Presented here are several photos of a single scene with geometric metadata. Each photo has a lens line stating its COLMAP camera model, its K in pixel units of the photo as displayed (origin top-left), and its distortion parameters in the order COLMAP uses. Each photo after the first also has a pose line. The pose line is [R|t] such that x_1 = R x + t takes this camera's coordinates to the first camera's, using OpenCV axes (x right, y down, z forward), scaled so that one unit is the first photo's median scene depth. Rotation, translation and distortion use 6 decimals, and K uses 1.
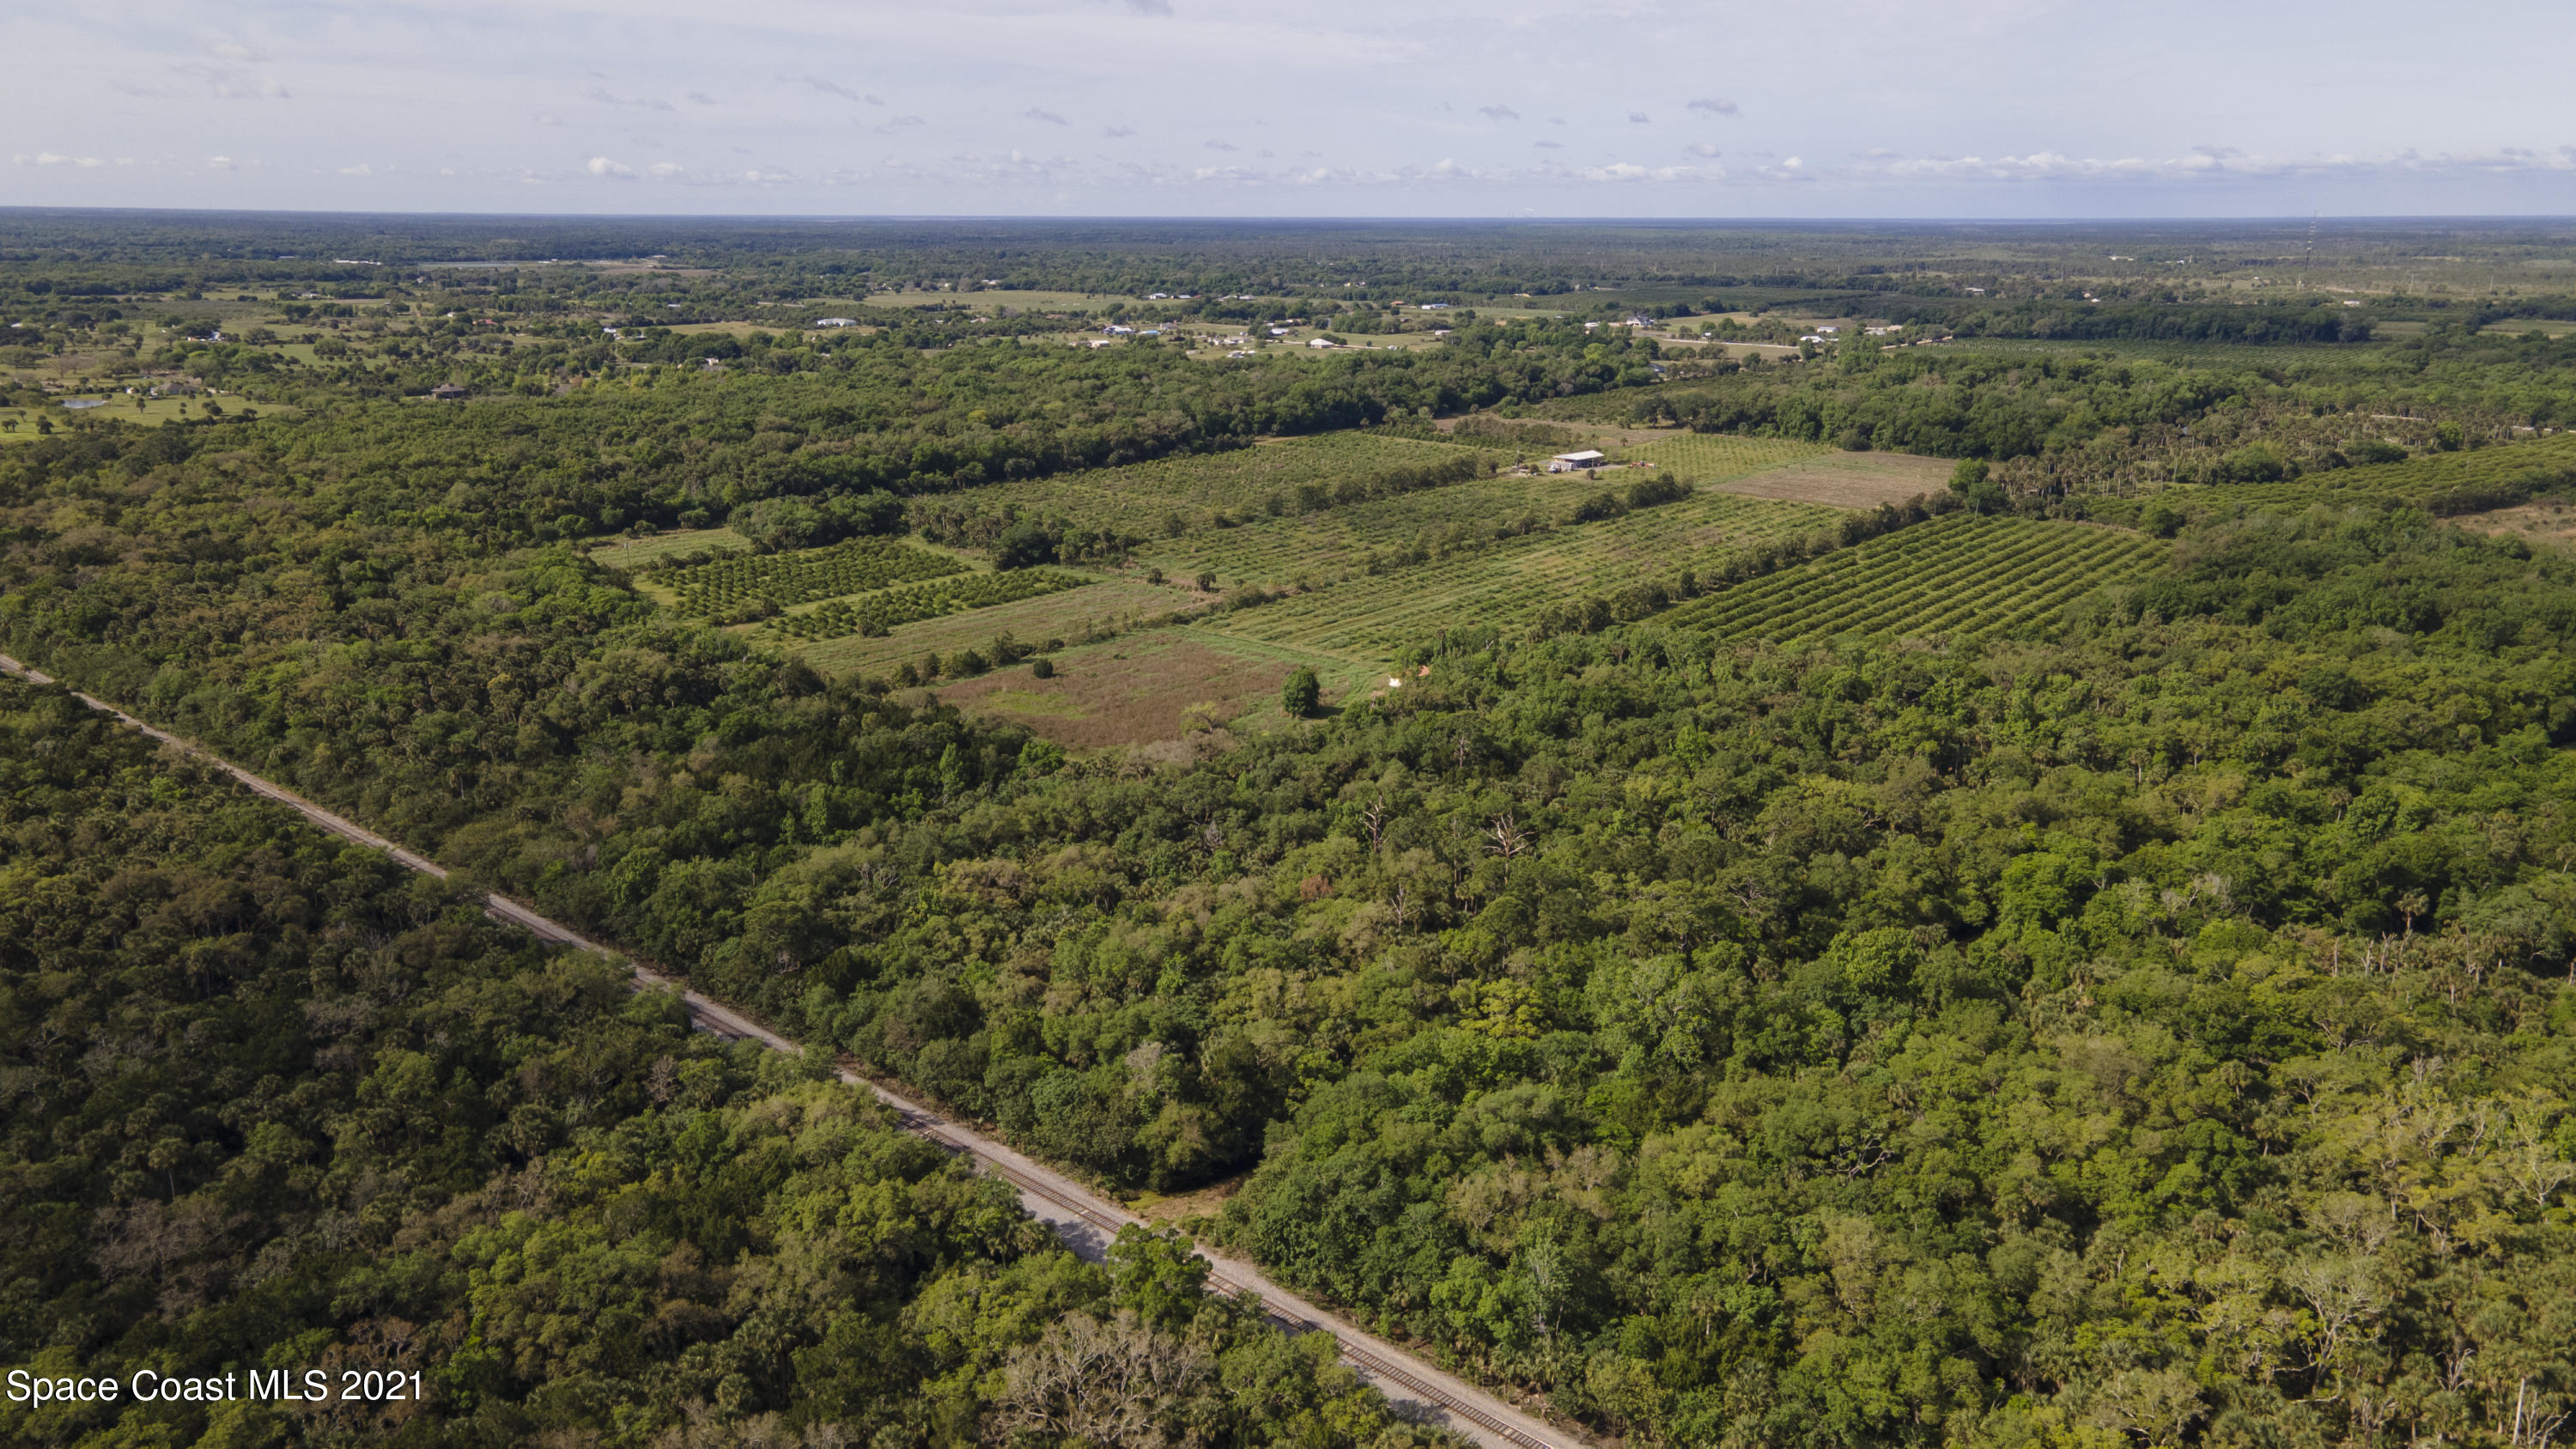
lens RADIAL K [[1862.6, 0, 1269.6], [0, 1862.6, 724.1], [0, 0, 1]] dist [0.028907, 0.040487]
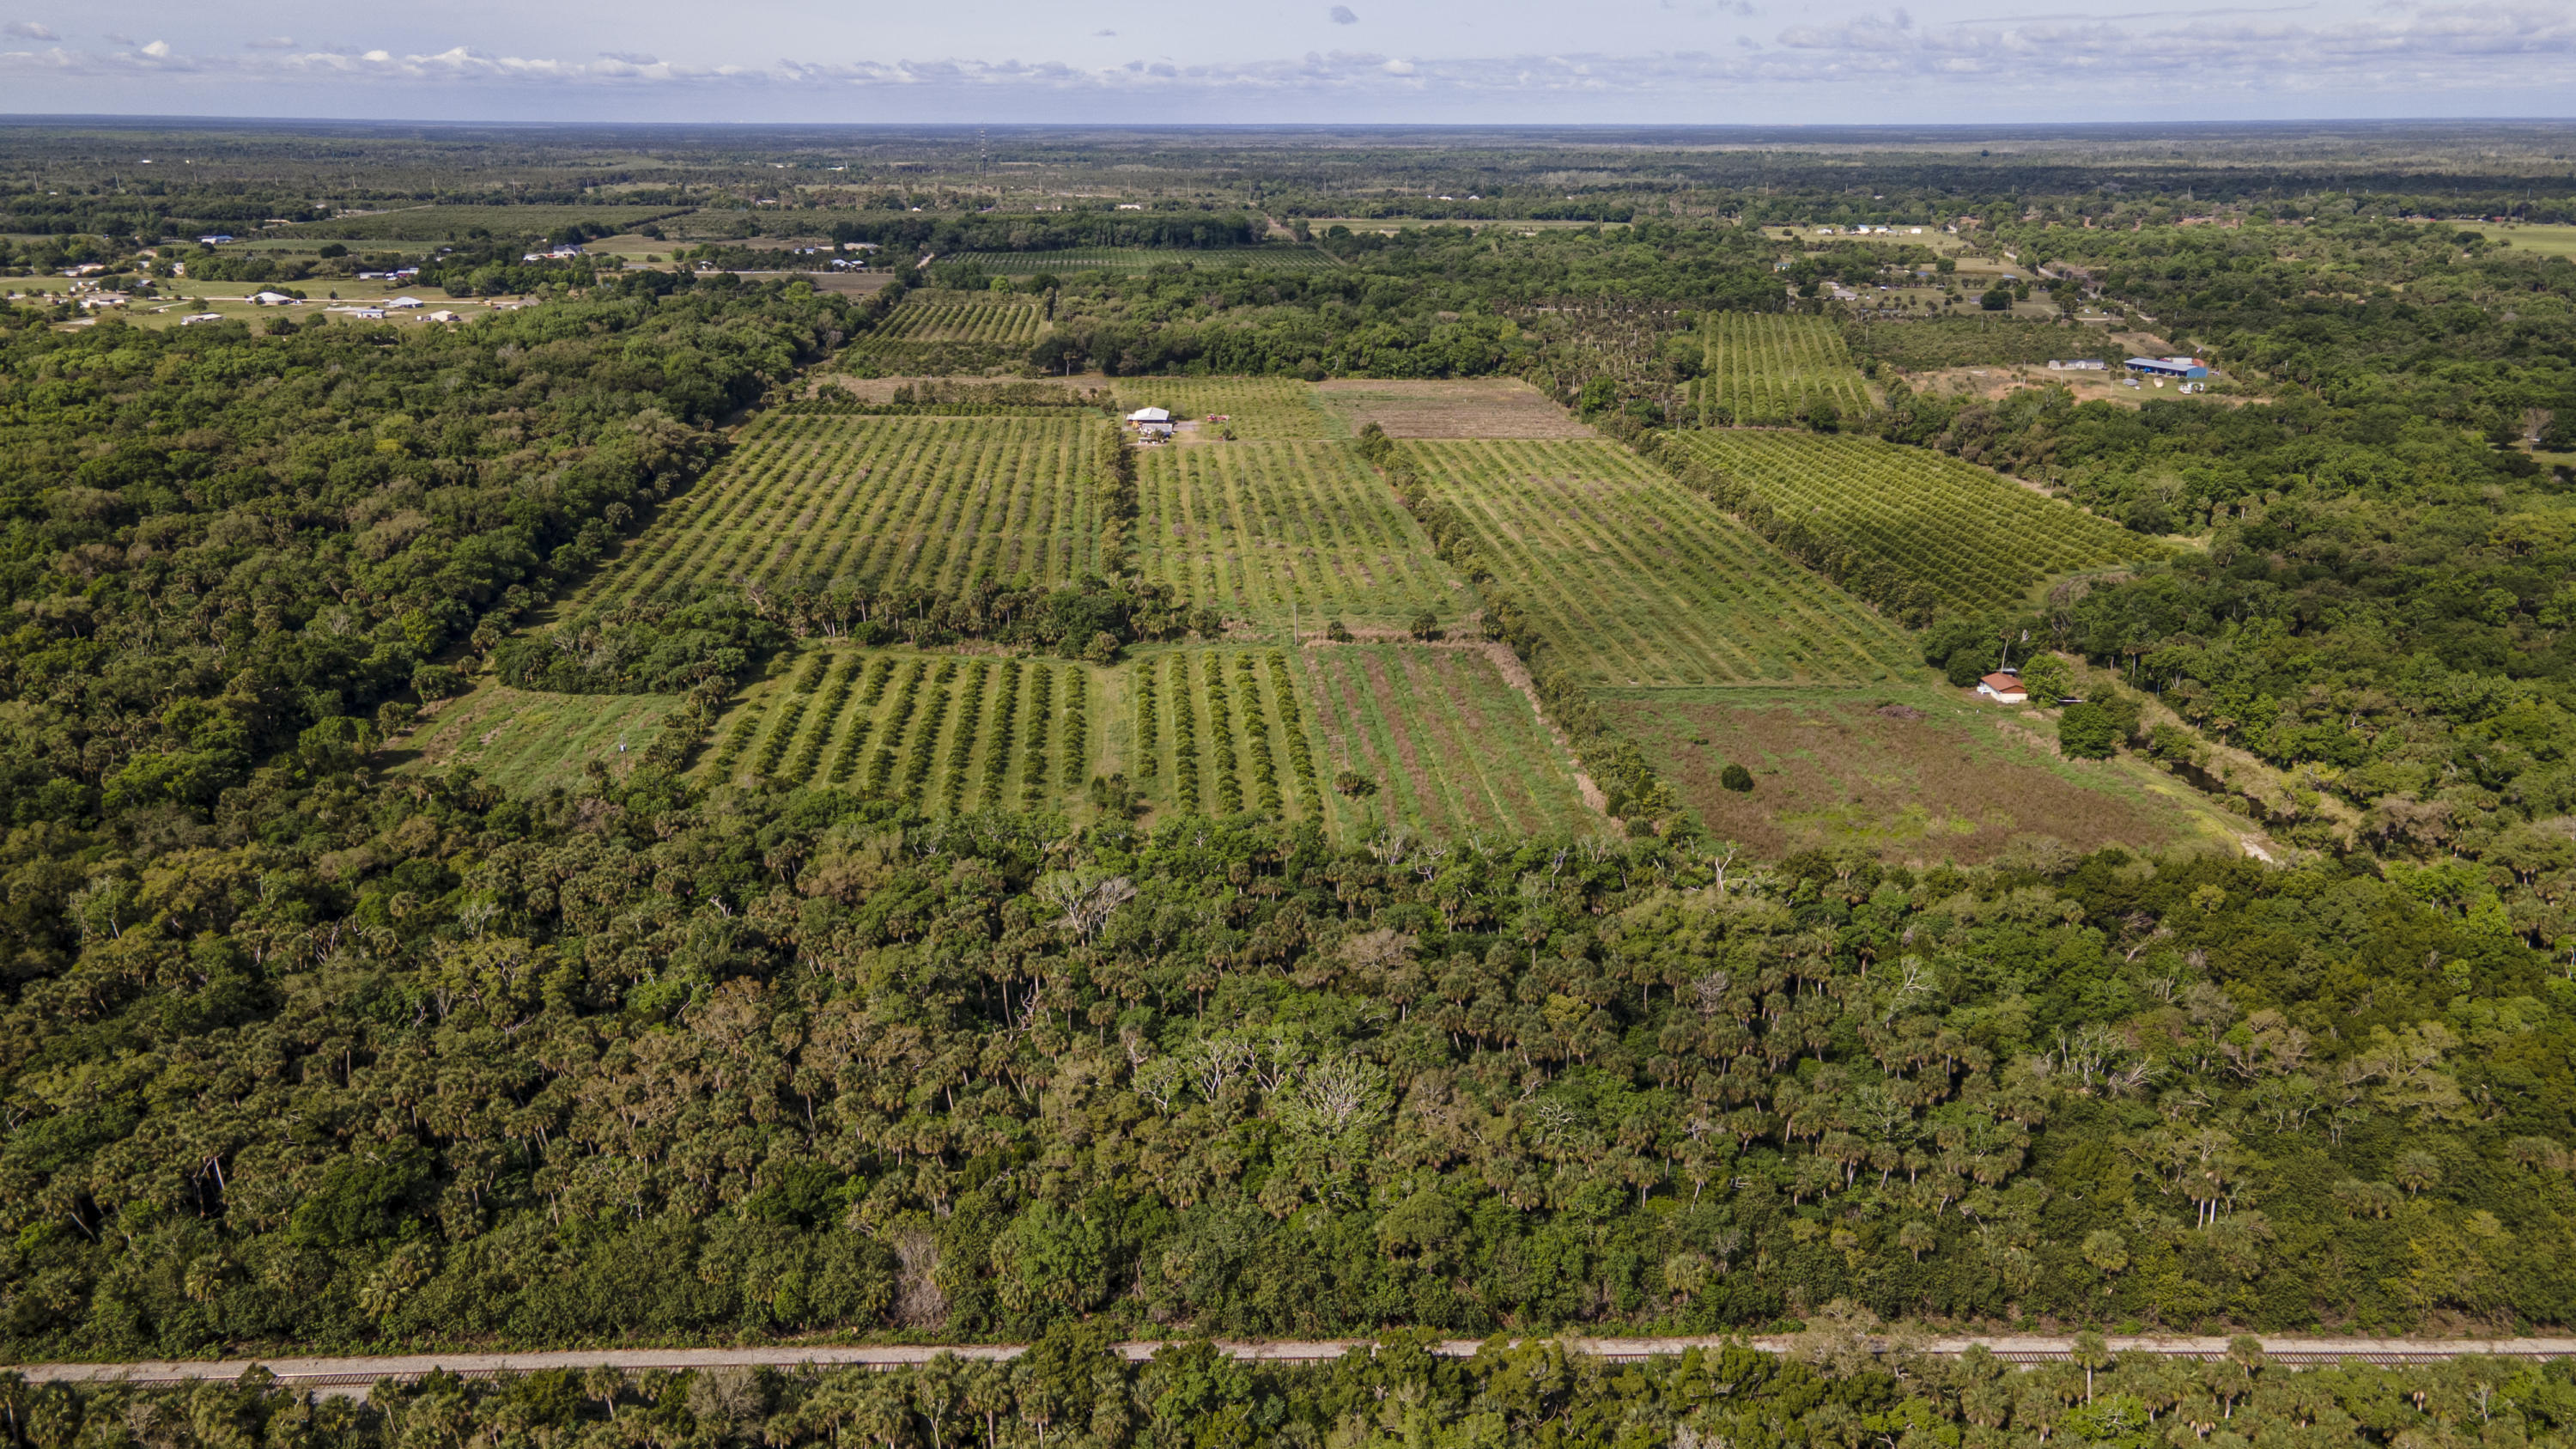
lens RADIAL K [[1886.9, 0, 1273.5], [0, 1886.9, 727.3], [0, 0, 1]] dist [0.027520, 0.040039]
pose [[0.728679, -0.214267, 0.650474, -0.351352], [0.184507, 0.976099, 0.114837, -0.082227], [-0.659533, 0.036338, 0.750797, 0.272087]]
